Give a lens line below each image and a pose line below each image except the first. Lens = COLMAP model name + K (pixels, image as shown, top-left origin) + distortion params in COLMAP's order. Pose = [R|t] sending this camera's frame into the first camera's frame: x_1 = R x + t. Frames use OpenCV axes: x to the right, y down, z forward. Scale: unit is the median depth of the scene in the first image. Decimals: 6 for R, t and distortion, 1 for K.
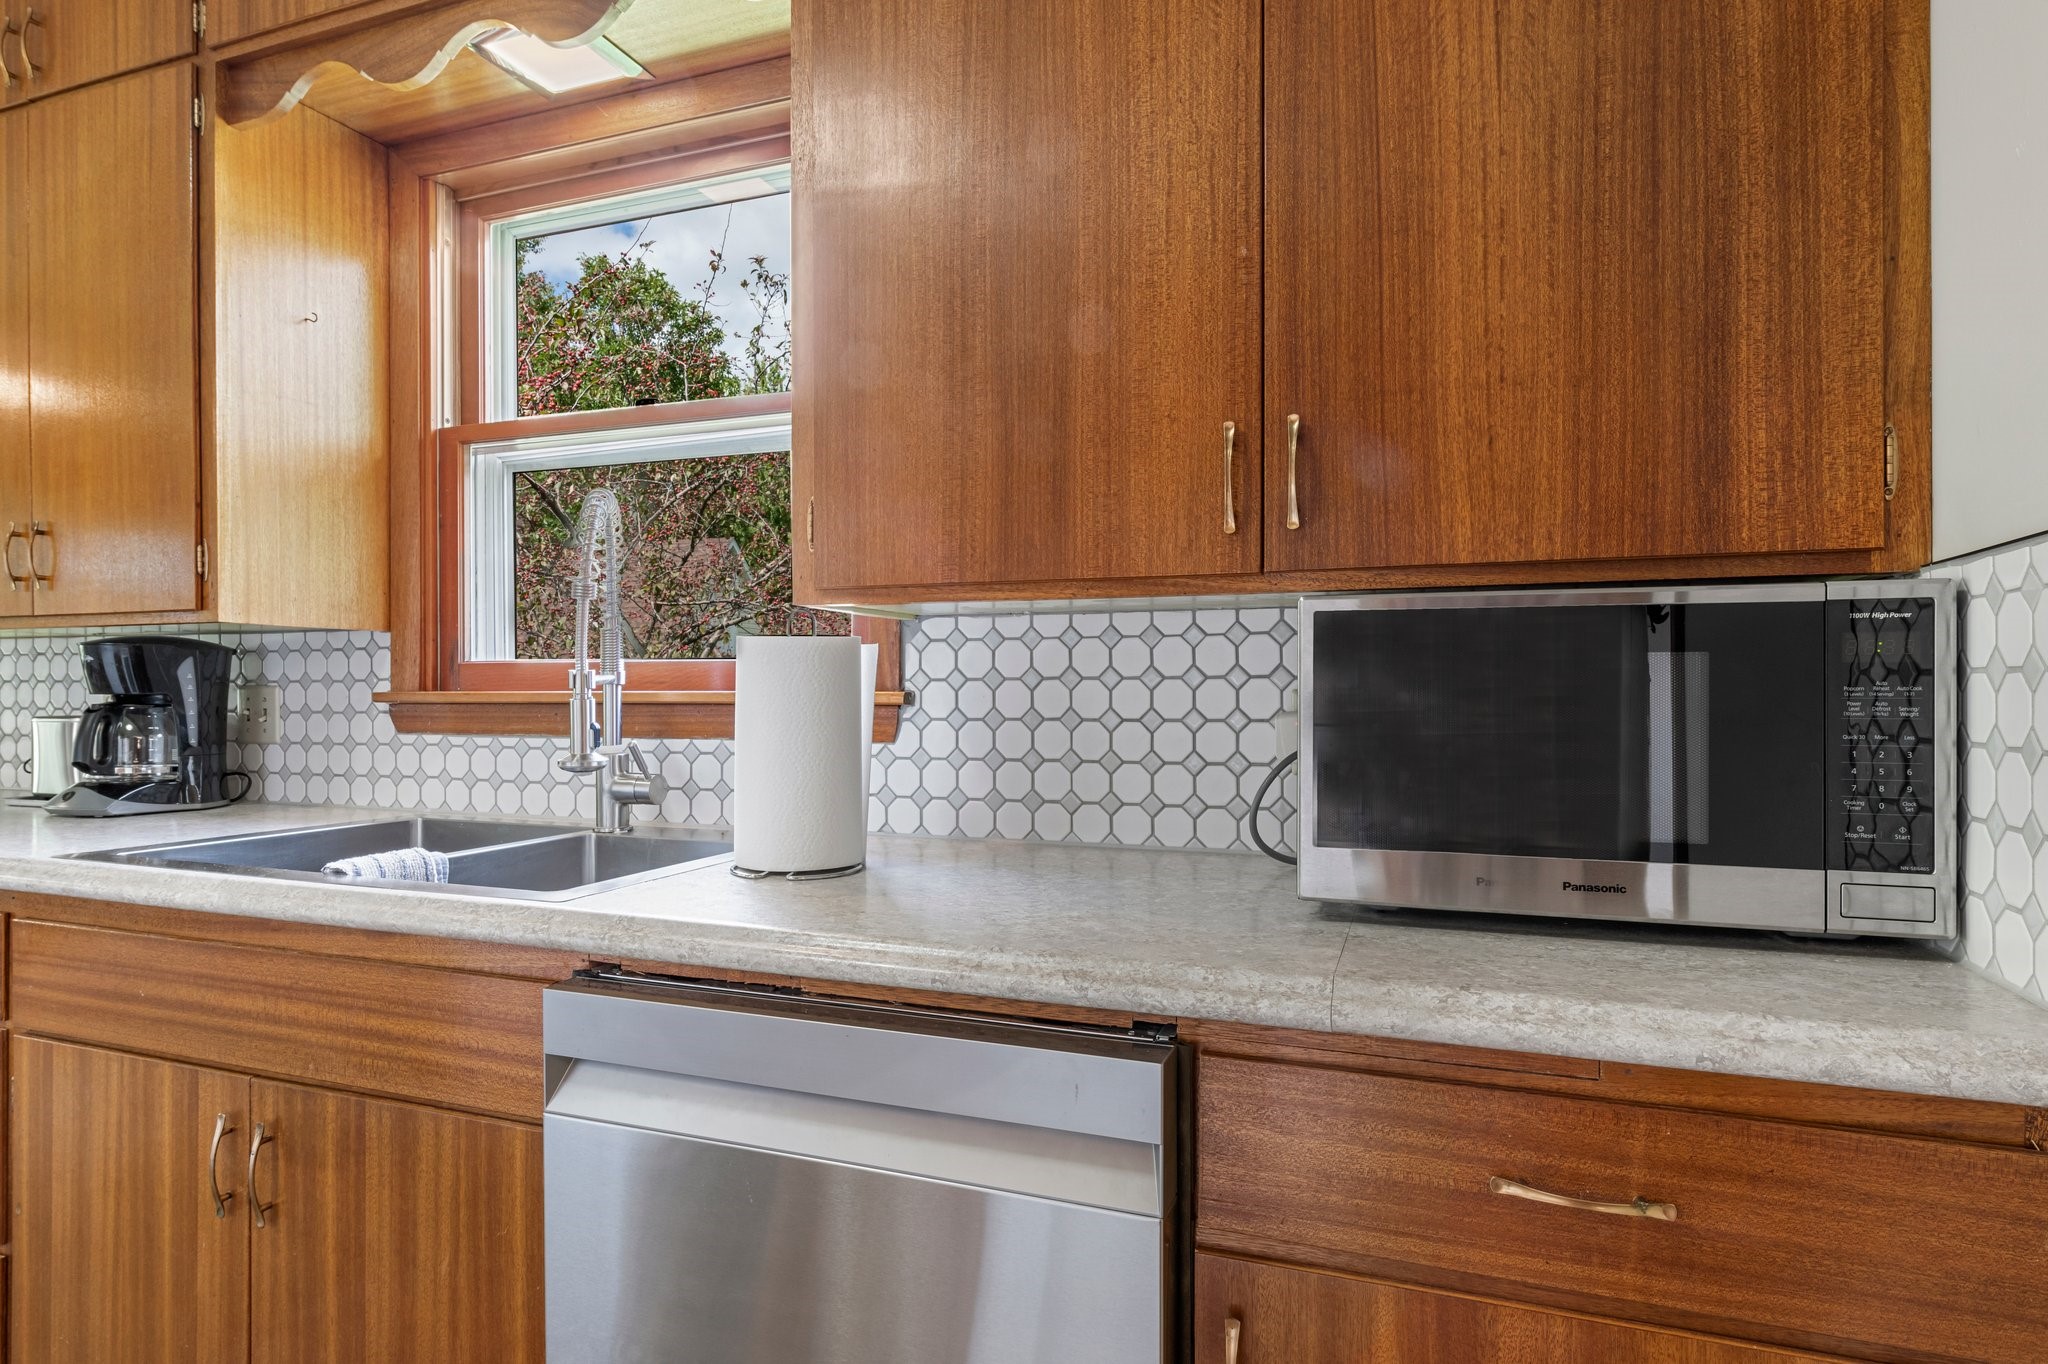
lens RADIAL K [[1099.1, 0, 1034.2], [0, 1099.1, 684.7], [0, 0, 1]] dist [0.006725, 0.001571]
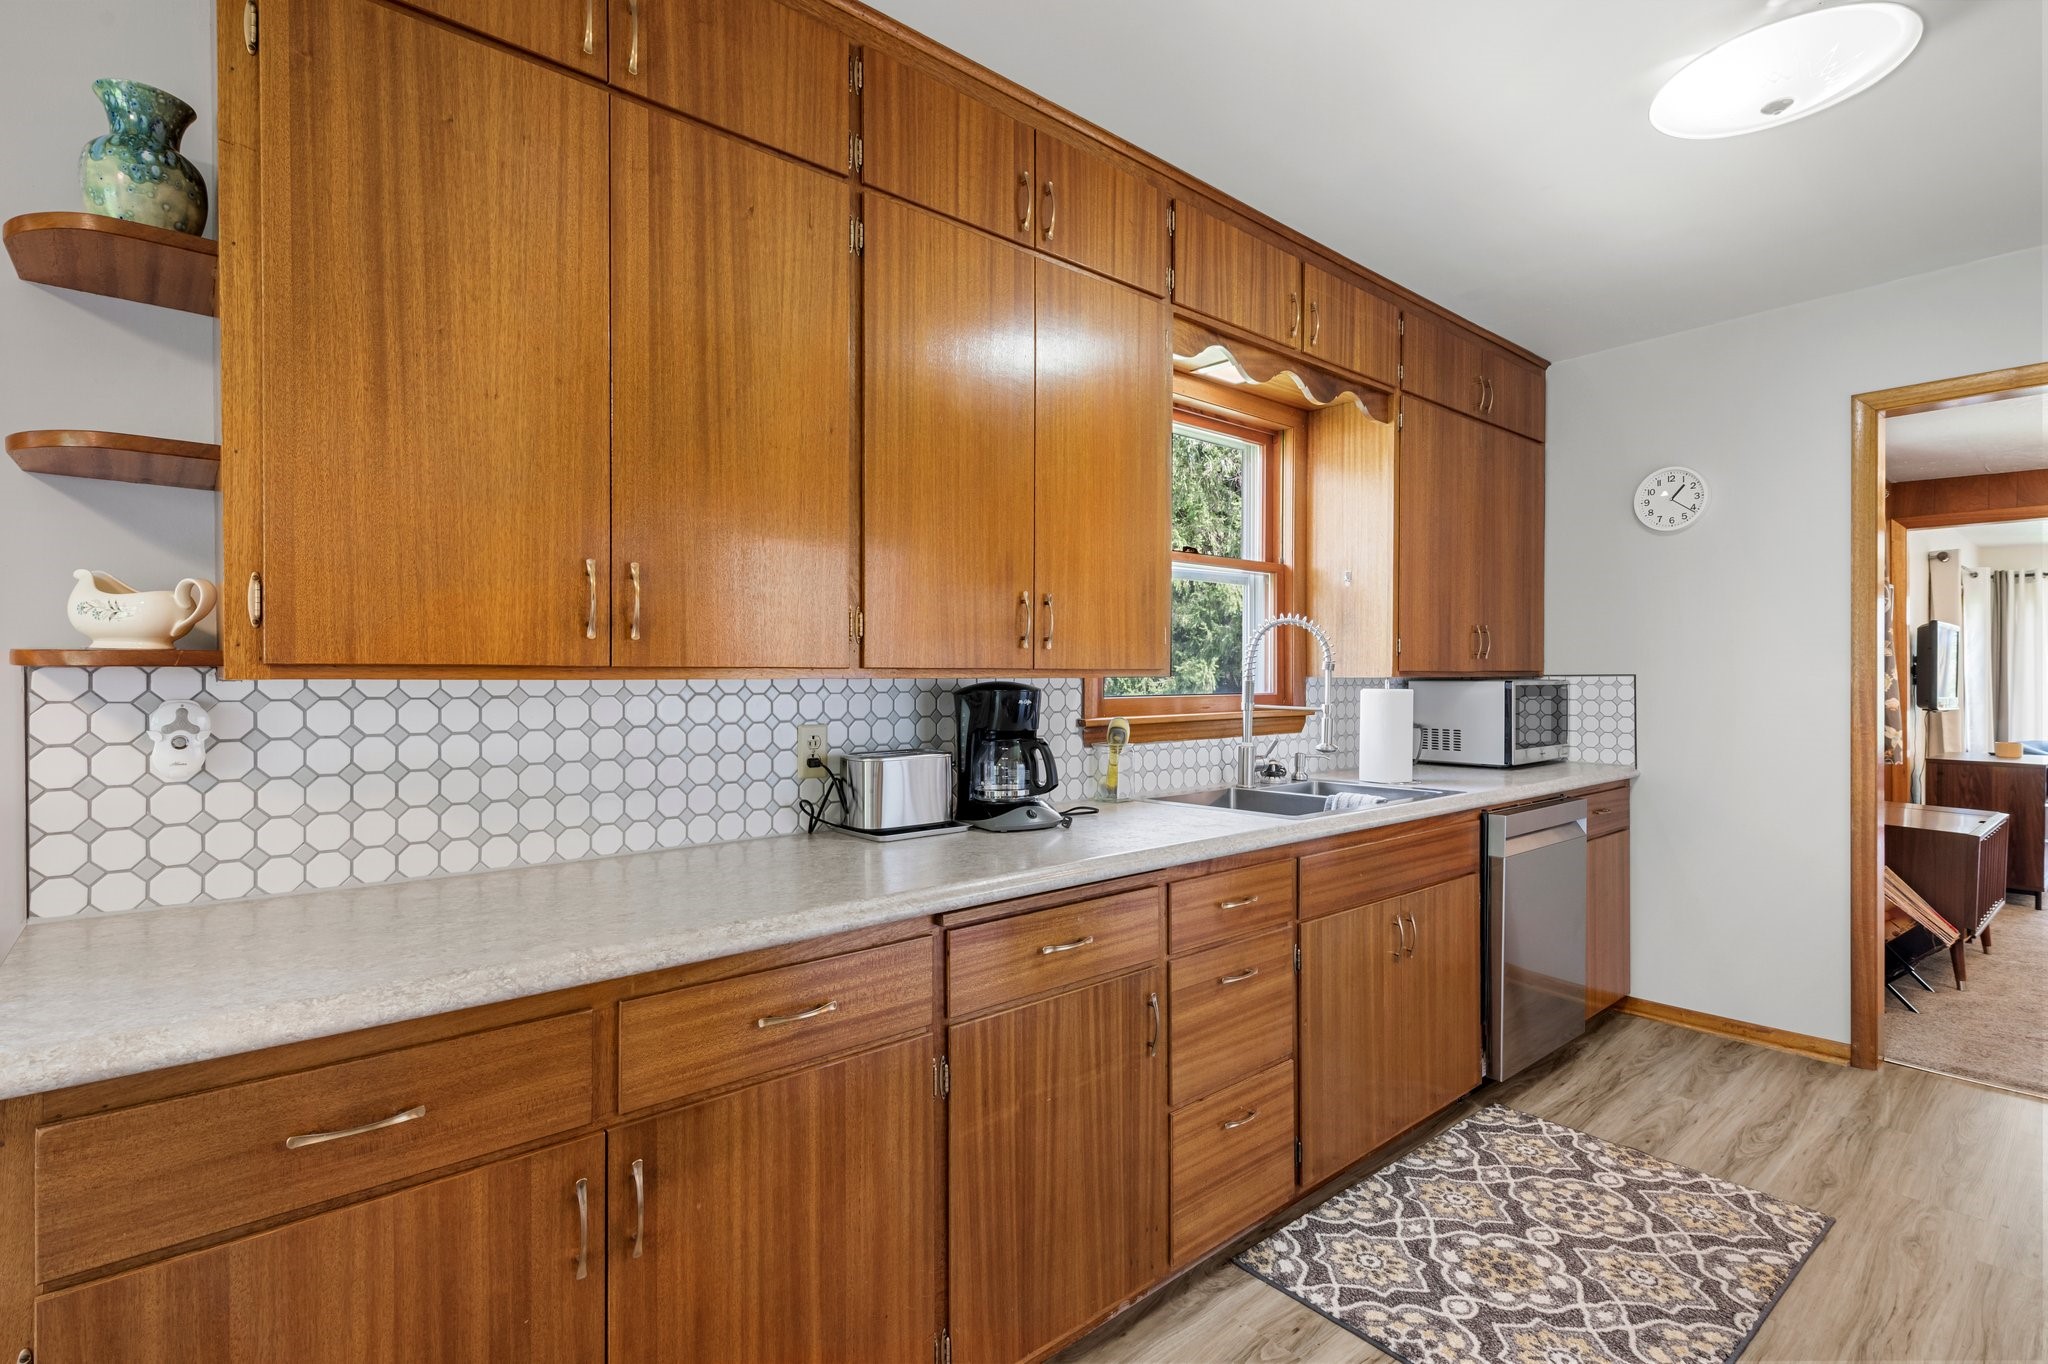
lens RADIAL K [[973.7, 0, 1014.8], [0, 973.7, 677.1], [0, 0, 1]] dist [0.007598, -0.002138]
pose [[0.518938, -0.003335, 0.854806, -1.869359], [0.004280, 0.999990, 0.001303, -0.055143], [-0.854801, 0.002982, 0.518947, 0.428586]]
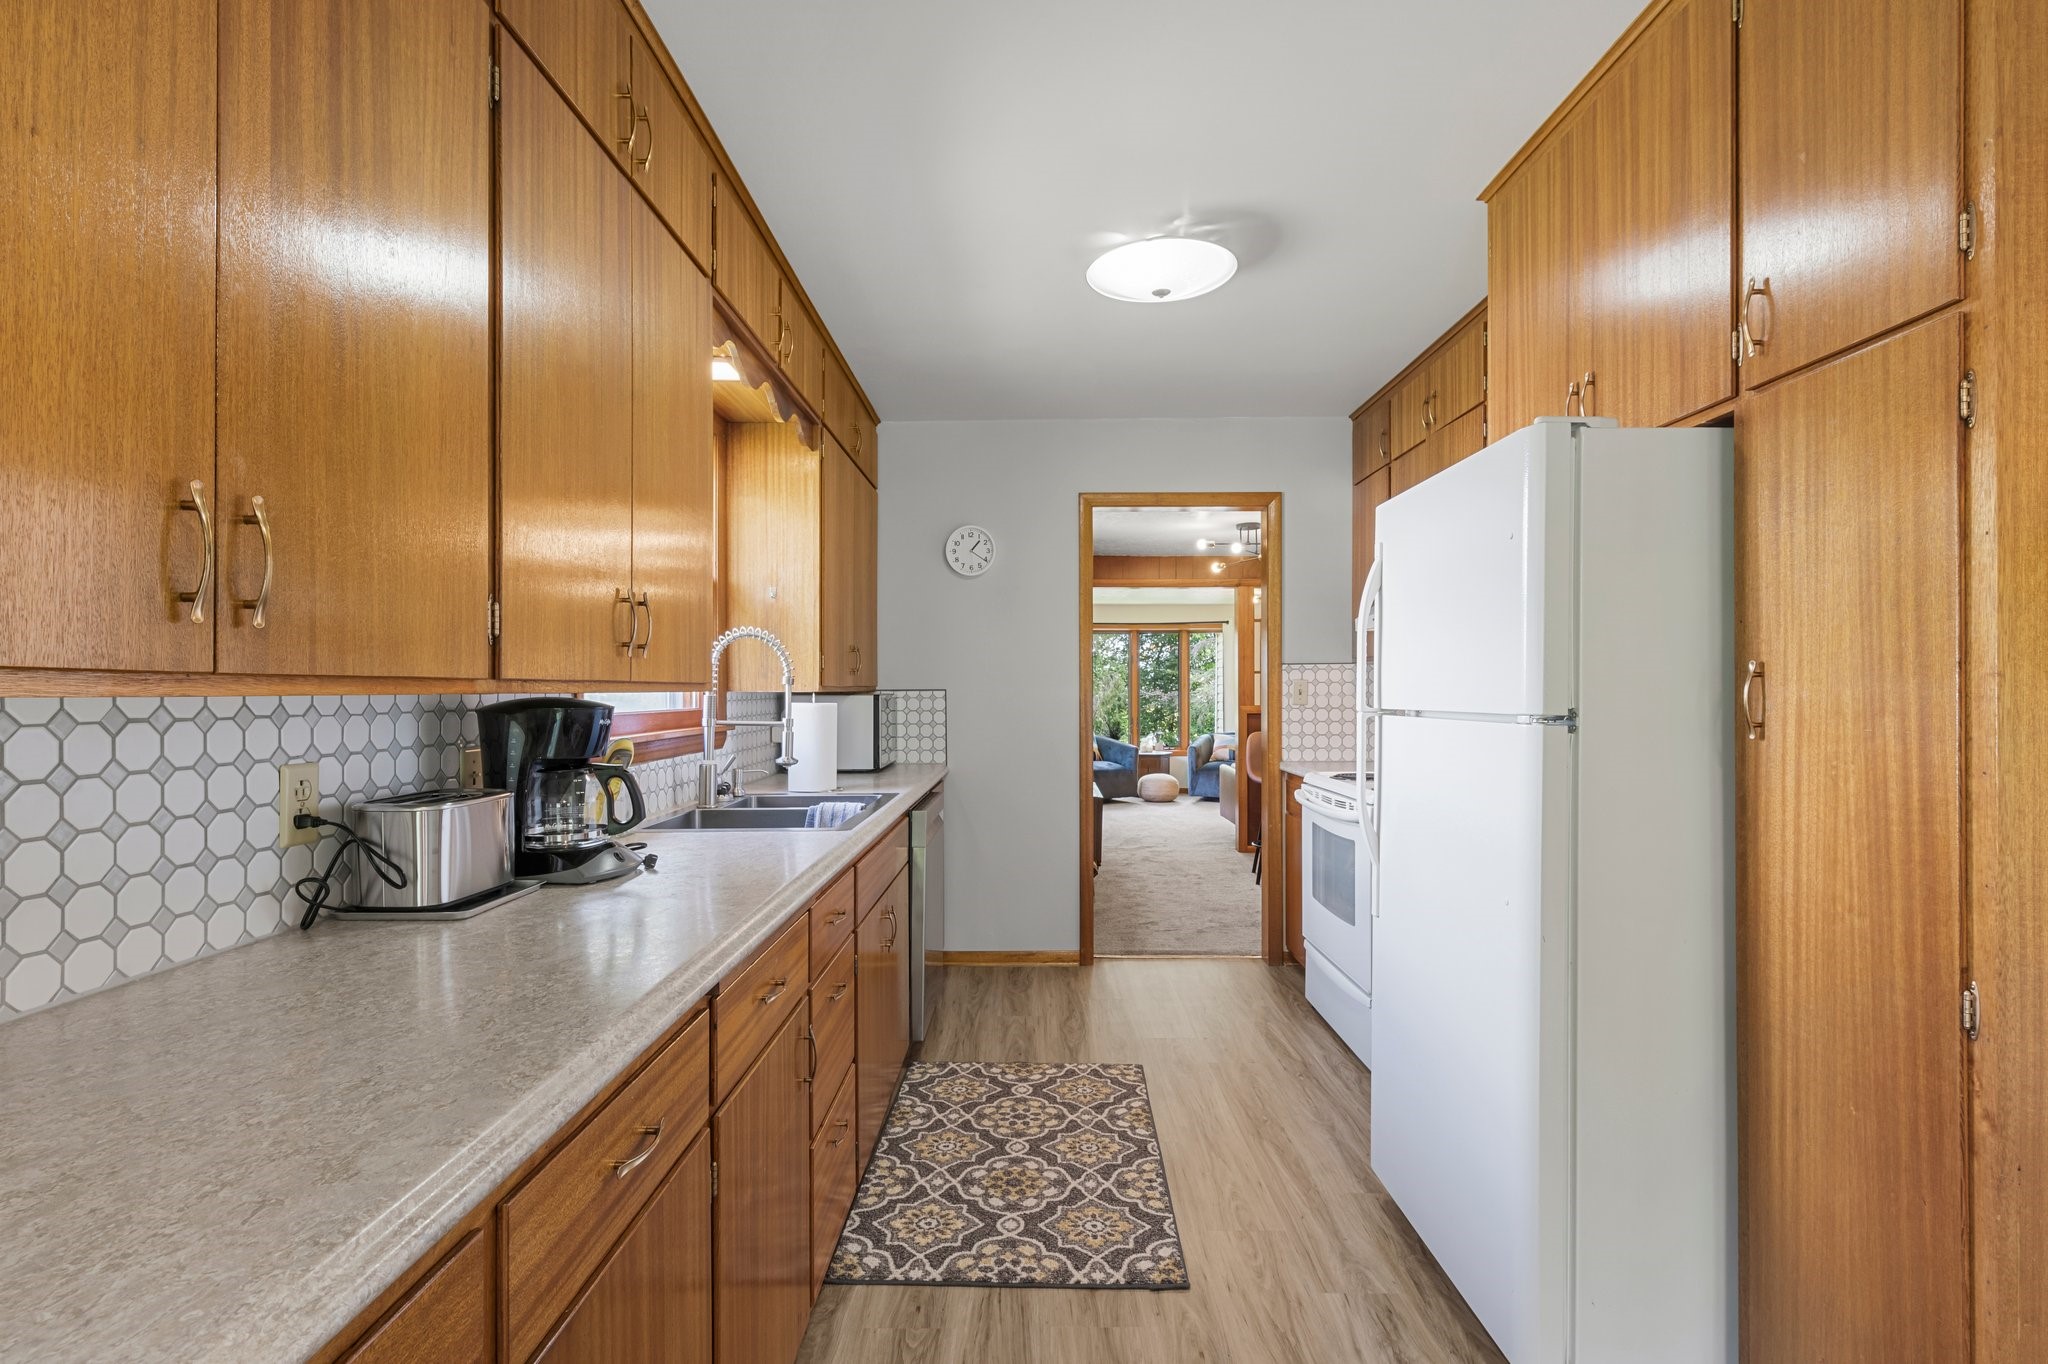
lens RADIAL K [[973.7, 0, 1034.0], [0, 973.7, 690.7], [0, 0, 1]] dist [0.007598, -0.002138]
pose [[-0.308383, -0.002823, 0.951258, -1.908614], [0.001853, 0.999992, 0.003568, -0.057186], [-0.951261, 0.002863, -0.308375, 0.886891]]
